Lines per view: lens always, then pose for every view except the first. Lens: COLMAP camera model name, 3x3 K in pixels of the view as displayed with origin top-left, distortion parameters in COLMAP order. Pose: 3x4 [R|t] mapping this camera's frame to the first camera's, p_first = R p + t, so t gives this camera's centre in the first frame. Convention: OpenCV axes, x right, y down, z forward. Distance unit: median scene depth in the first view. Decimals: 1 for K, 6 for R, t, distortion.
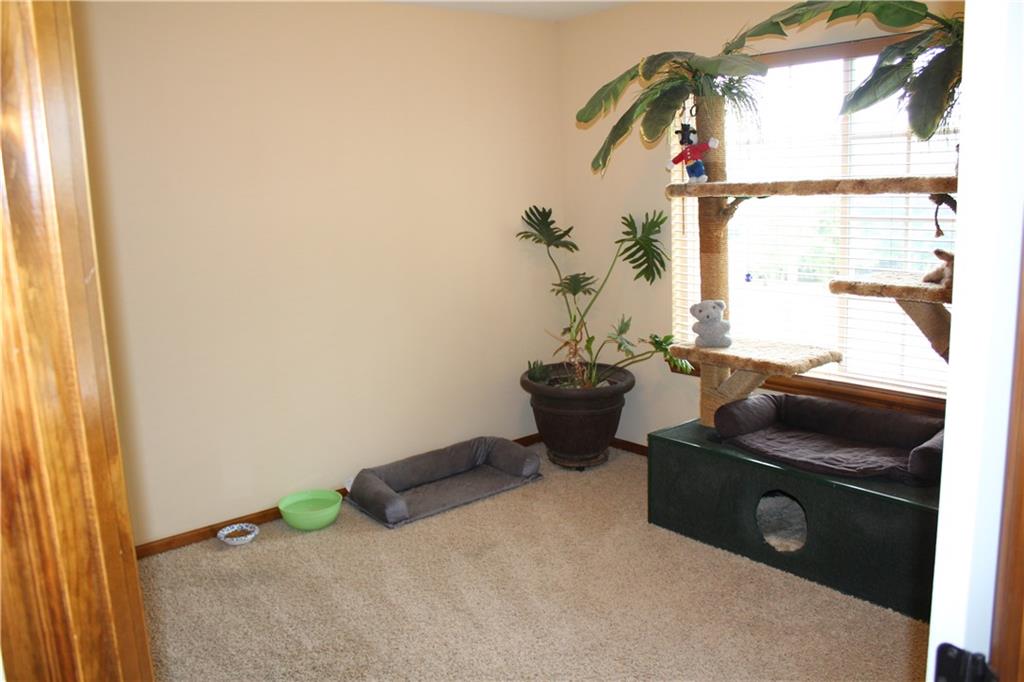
lens RADIAL K [[847.2, 0, 508.6], [0, 847.2, 340.1], [0, 0, 1]] dist [-0.156782, 0.140657]
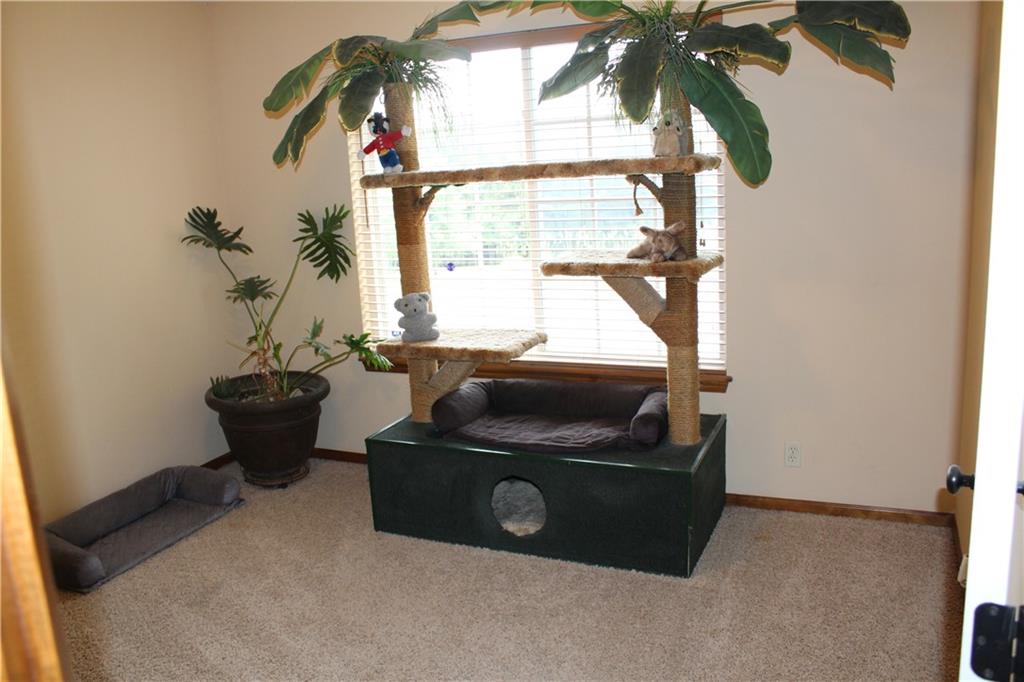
lens RADIAL K [[847.2, 0, 510.2], [0, 847.2, 338.1], [0, 0, 1]] dist [-0.156782, 0.140657]
pose [[0.897466, -0.101858, 0.429162, -0.088723], [0.100925, 0.994580, 0.024999, -0.009400], [-0.429382, 0.020877, 0.902881, 0.074133]]
